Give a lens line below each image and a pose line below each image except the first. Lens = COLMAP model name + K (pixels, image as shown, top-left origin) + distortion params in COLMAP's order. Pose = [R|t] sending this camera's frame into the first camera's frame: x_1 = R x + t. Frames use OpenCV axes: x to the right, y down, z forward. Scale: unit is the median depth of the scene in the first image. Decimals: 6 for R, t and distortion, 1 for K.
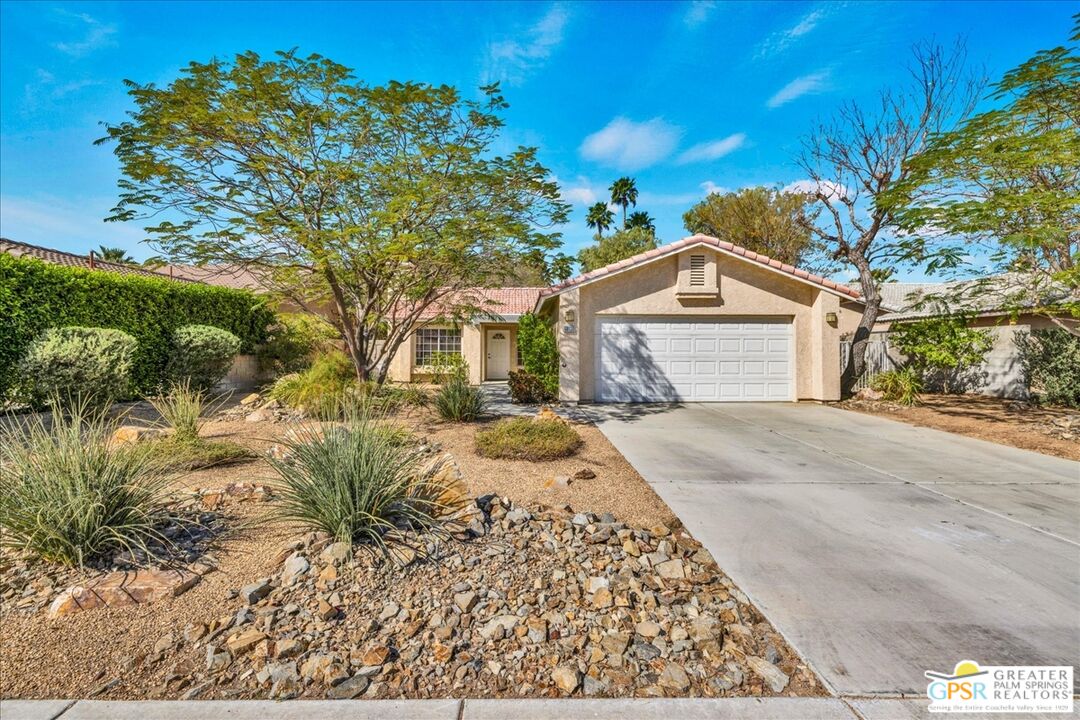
lens RADIAL K [[461.5, 0, 534.9], [0, 461.5, 349.6], [0, 0, 1]] dist [-0.001292, 0.000343]
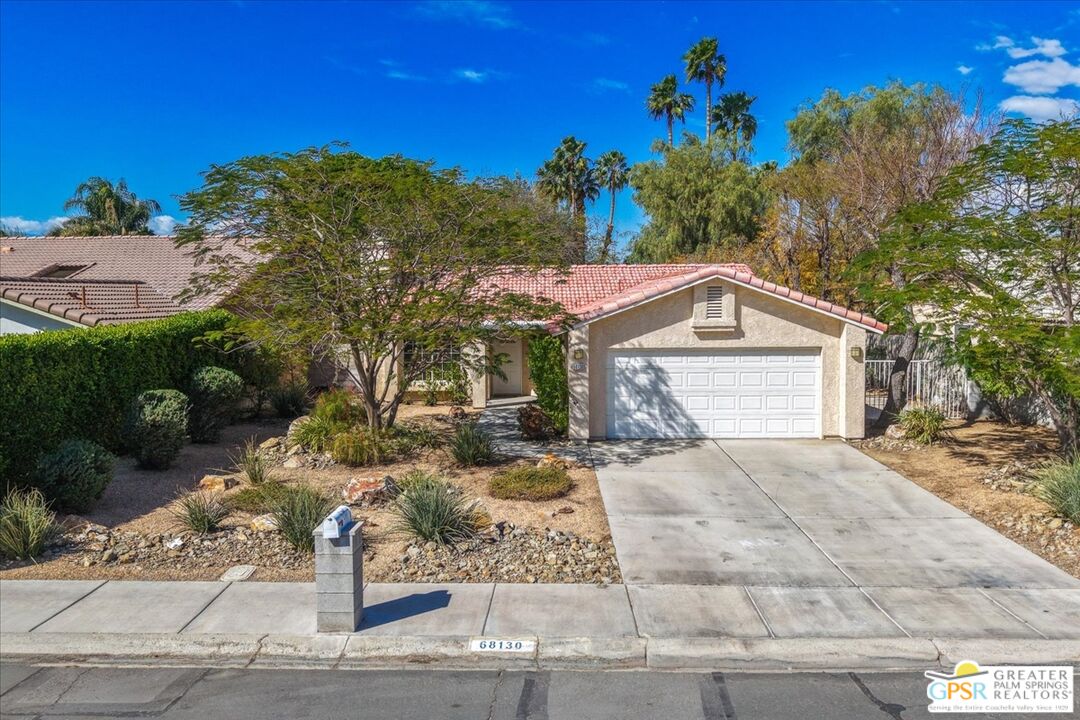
lens RADIAL K [[842.1, 0, 540.0], [0, 842.1, 360.0], [0, 0, 1]] dist [0.063337, -0.004061]
pose [[0.999119, -0.007294, -0.041340, 0.076425], [0.010537, 0.996835, 0.078793, -0.230471], [0.040634, -0.079160, 0.996033, -0.901631]]
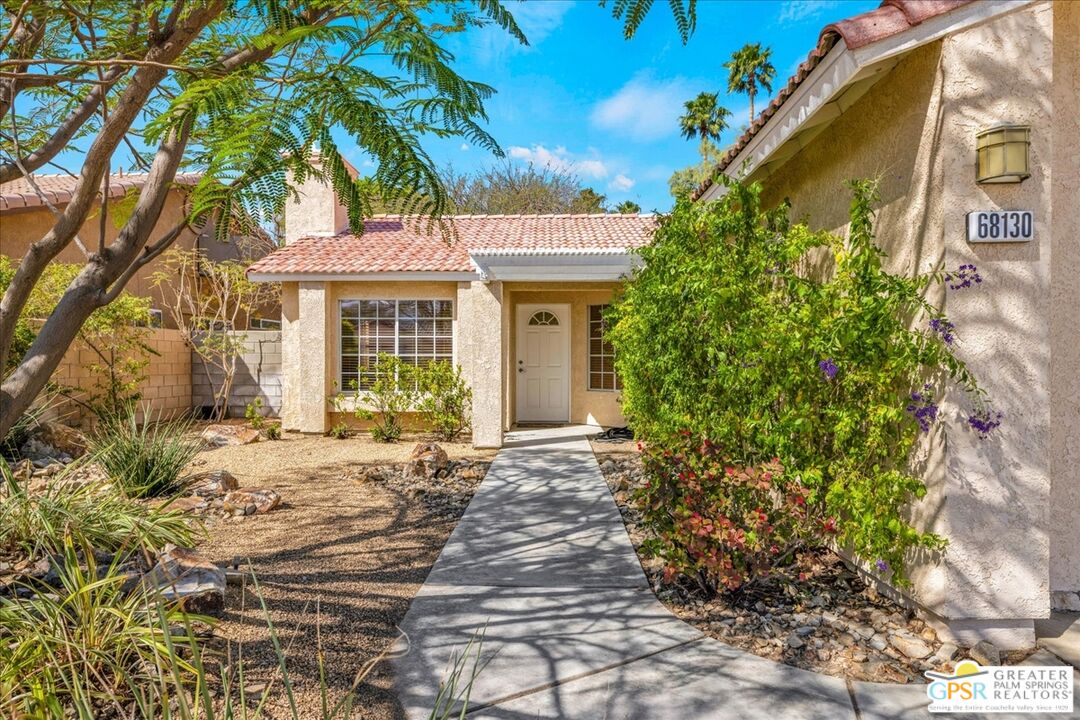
lens RADIAL K [[692.2, 0, 540.0], [0, 692.2, 360.0], [0, 0, 1]] dist [-0.000515, 0.000498]
pose [[0.998540, -0.004135, -0.053859, -0.106129], [0.004616, 0.999951, 0.008799, 0.005565], [0.053820, -0.009034, 0.998510, 0.828354]]
